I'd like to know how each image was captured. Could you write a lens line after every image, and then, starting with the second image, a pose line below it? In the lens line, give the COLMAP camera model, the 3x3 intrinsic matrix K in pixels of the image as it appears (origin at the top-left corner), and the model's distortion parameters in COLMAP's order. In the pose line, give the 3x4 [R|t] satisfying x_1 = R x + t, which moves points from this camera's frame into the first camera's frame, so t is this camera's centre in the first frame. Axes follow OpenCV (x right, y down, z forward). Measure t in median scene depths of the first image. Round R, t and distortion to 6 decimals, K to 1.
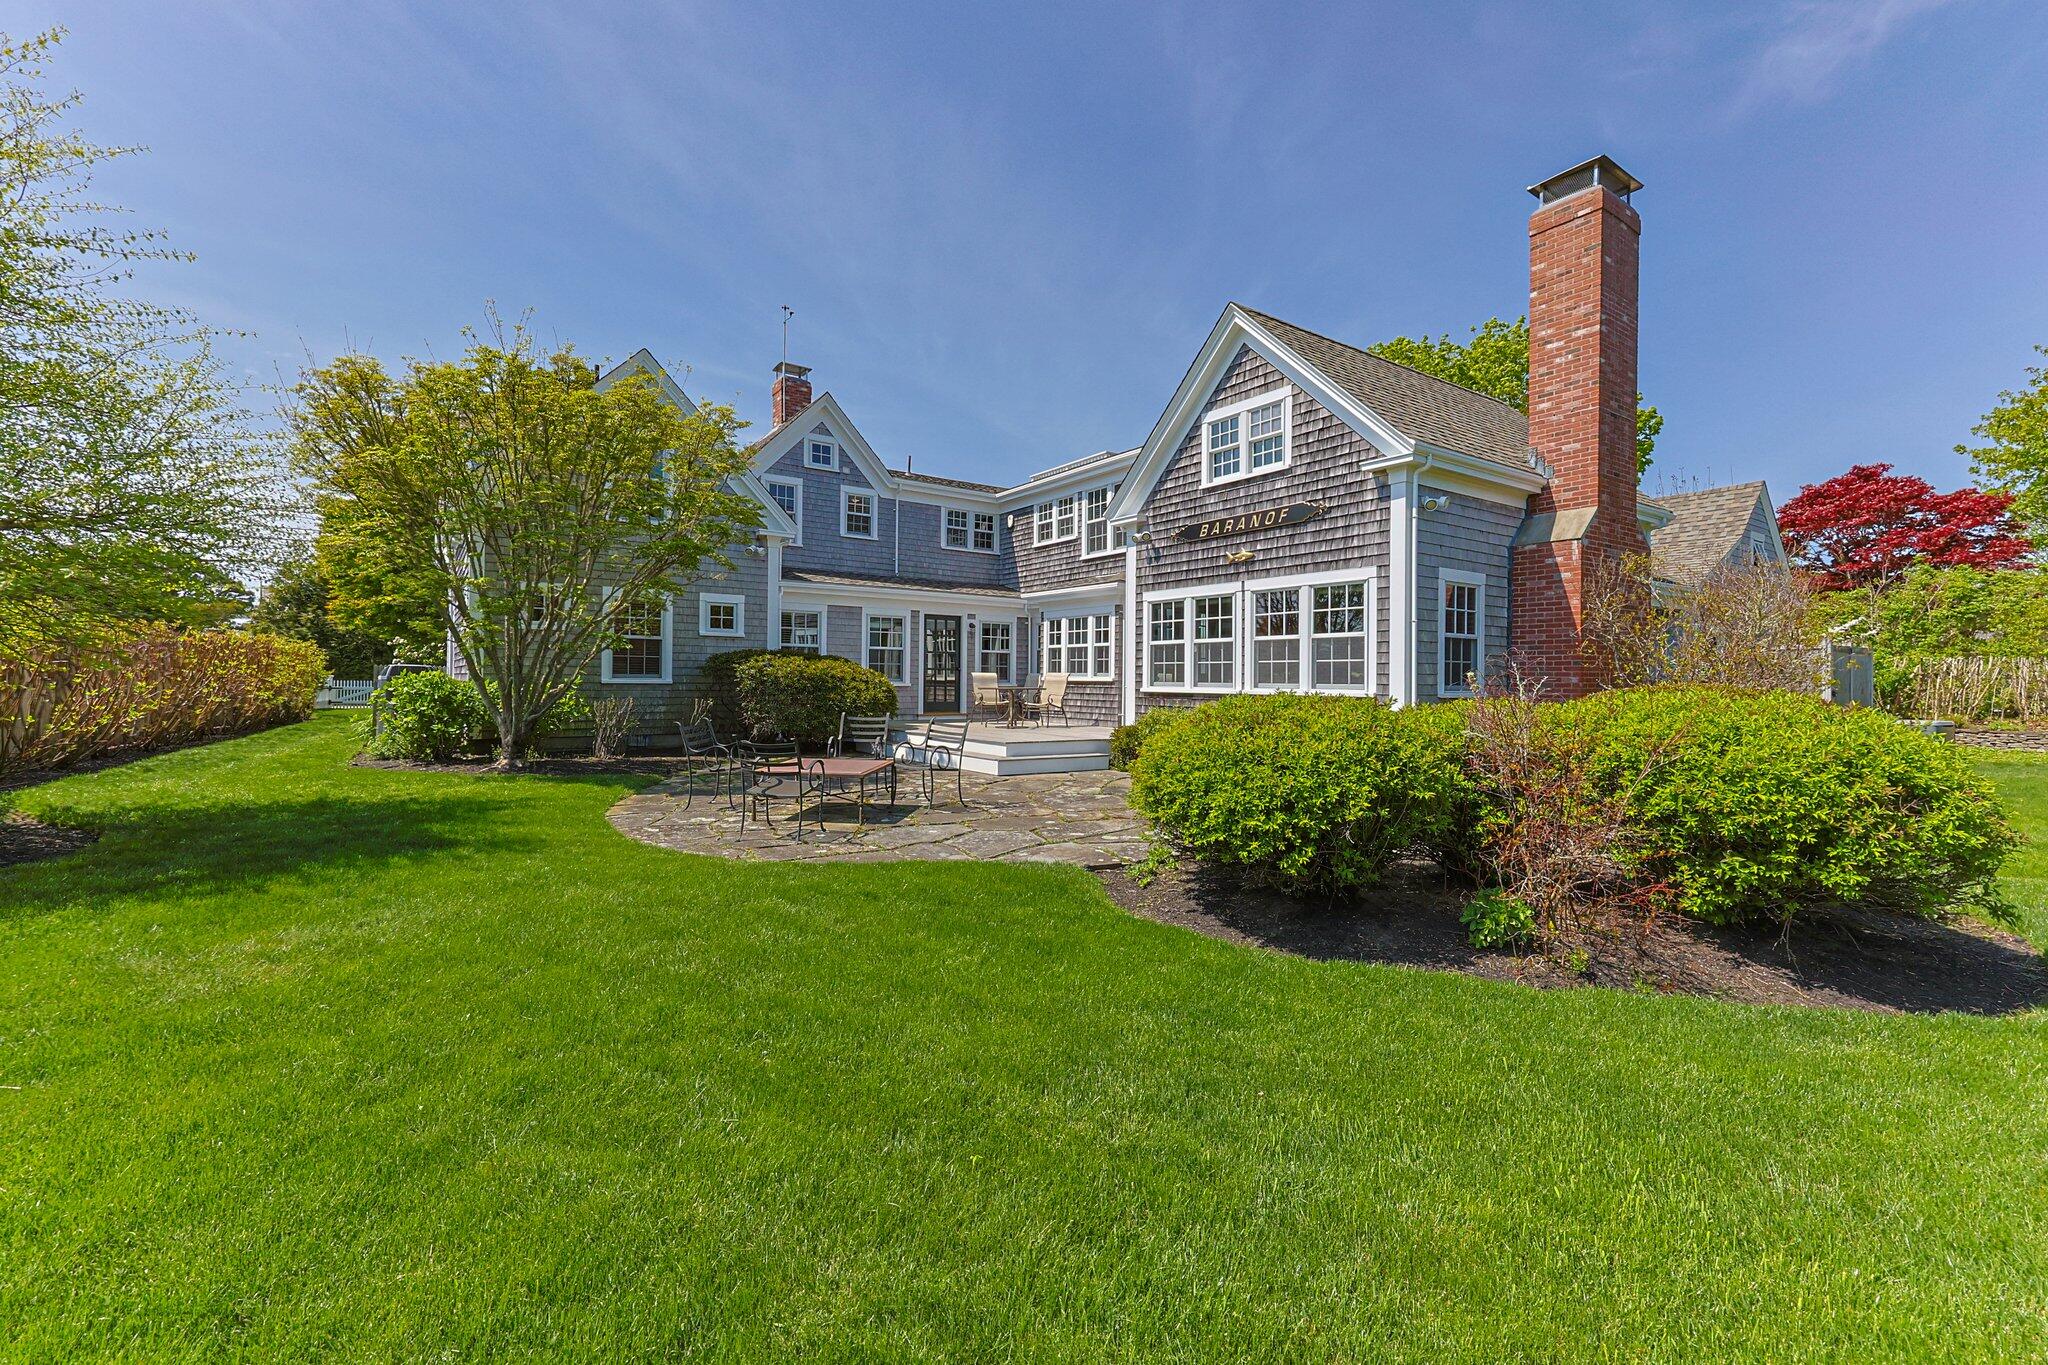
lens RADIAL K [[859.8, 0, 1024.0], [0, 859.8, 682.5], [0, 0, 1]] dist [0.002569, 0.000026]
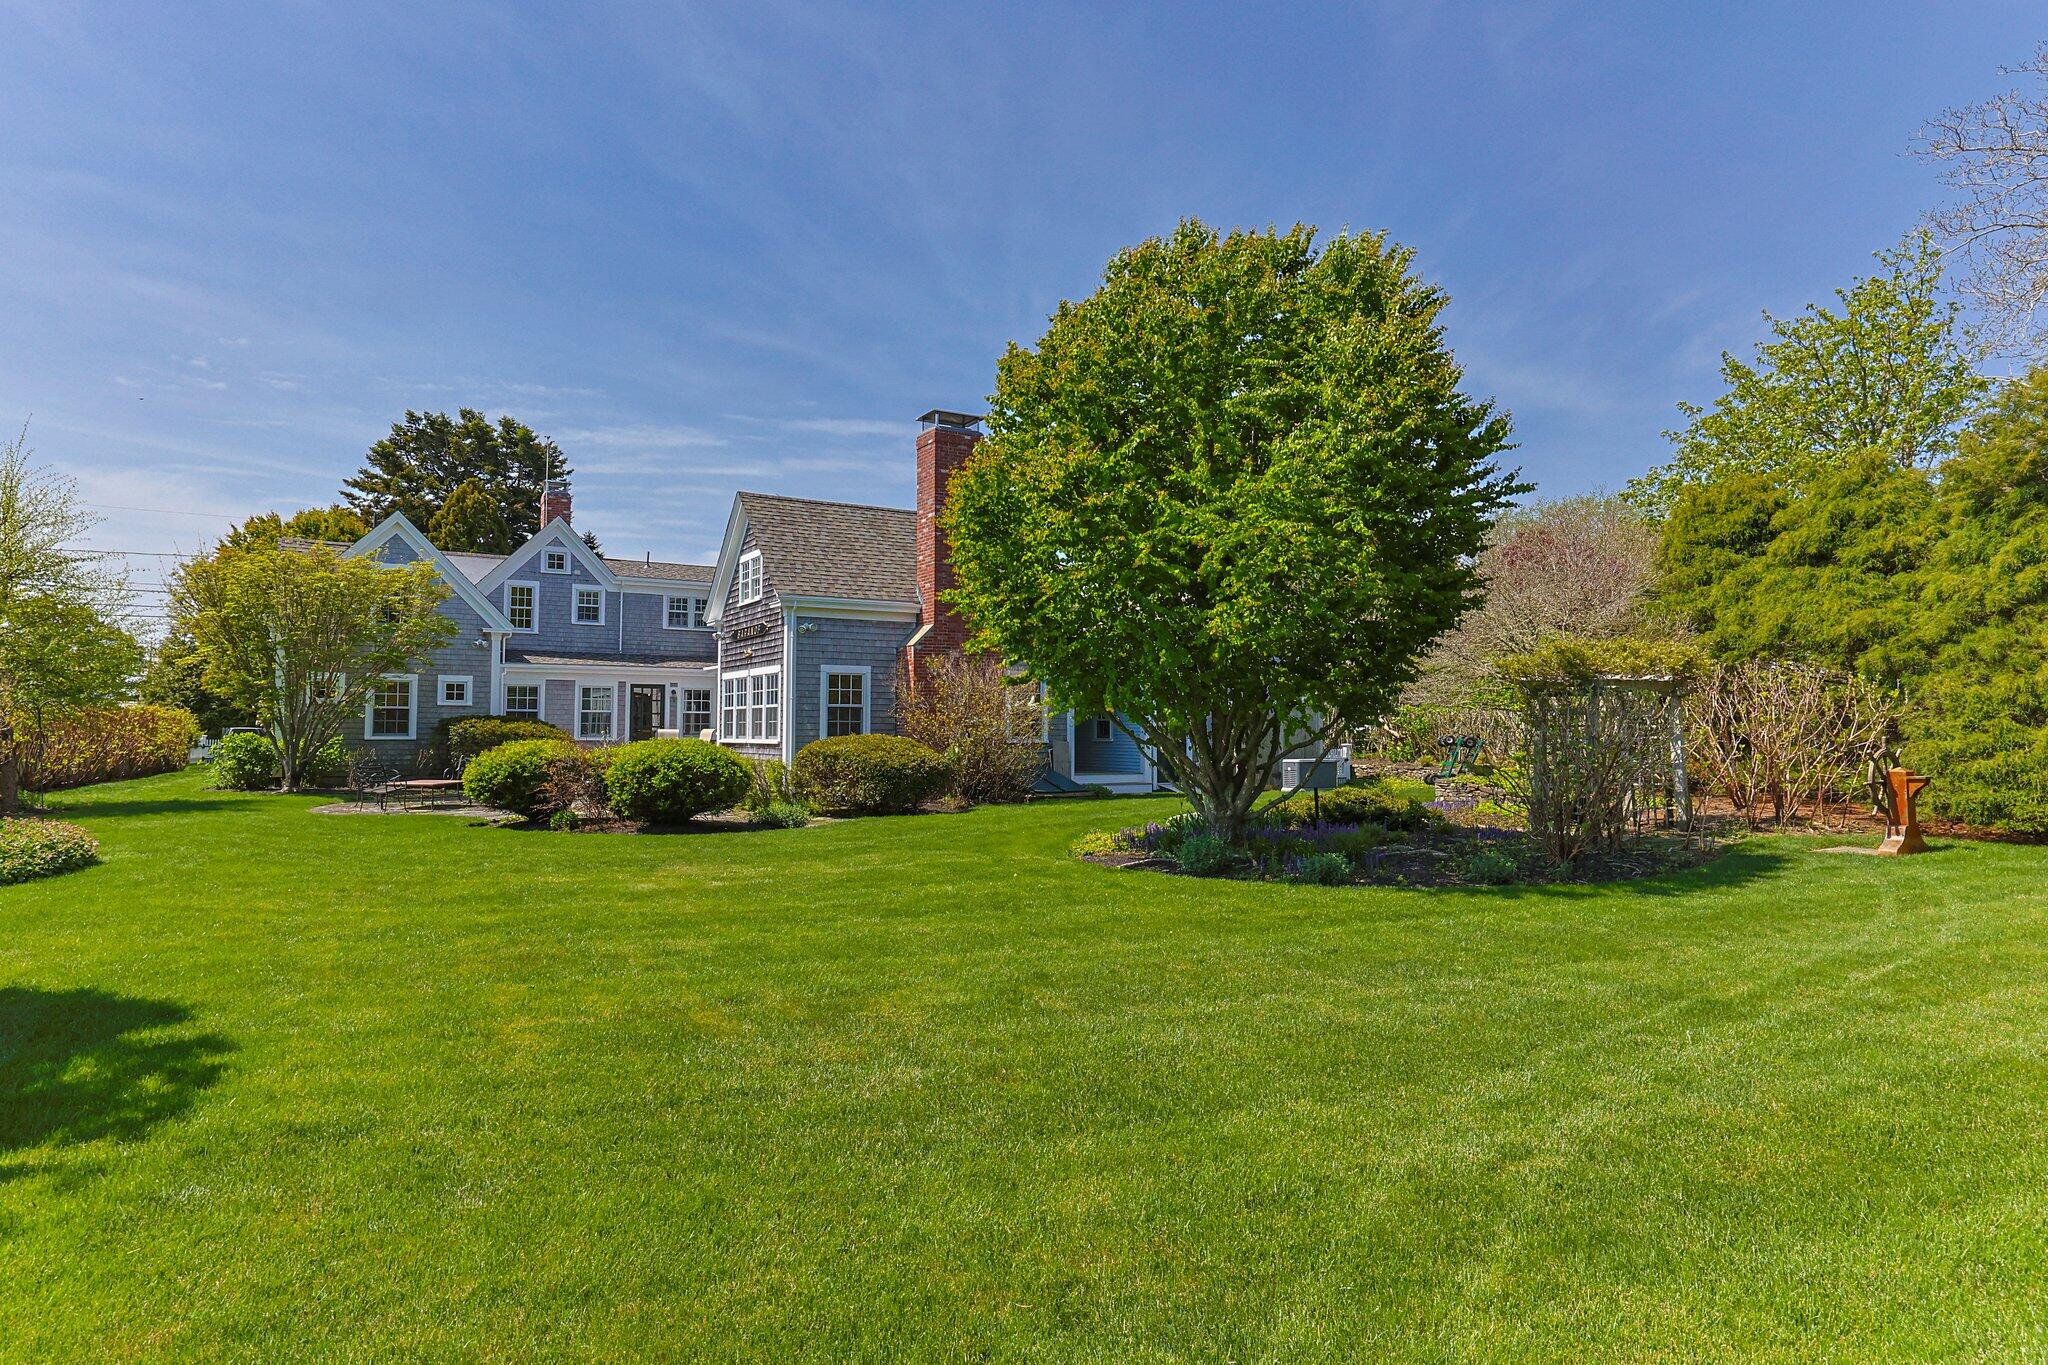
lens RADIAL K [[1165.1, 0, 1024.0], [0, 1165.1, 682.5], [0, 0, 1]] dist [-0.001540, -0.000497]
pose [[0.996740, -0.011898, -0.079800, 0.723527], [0.008209, 0.998889, -0.046399, 0.004662], [0.080264, 0.045592, 0.995730, -0.816512]]
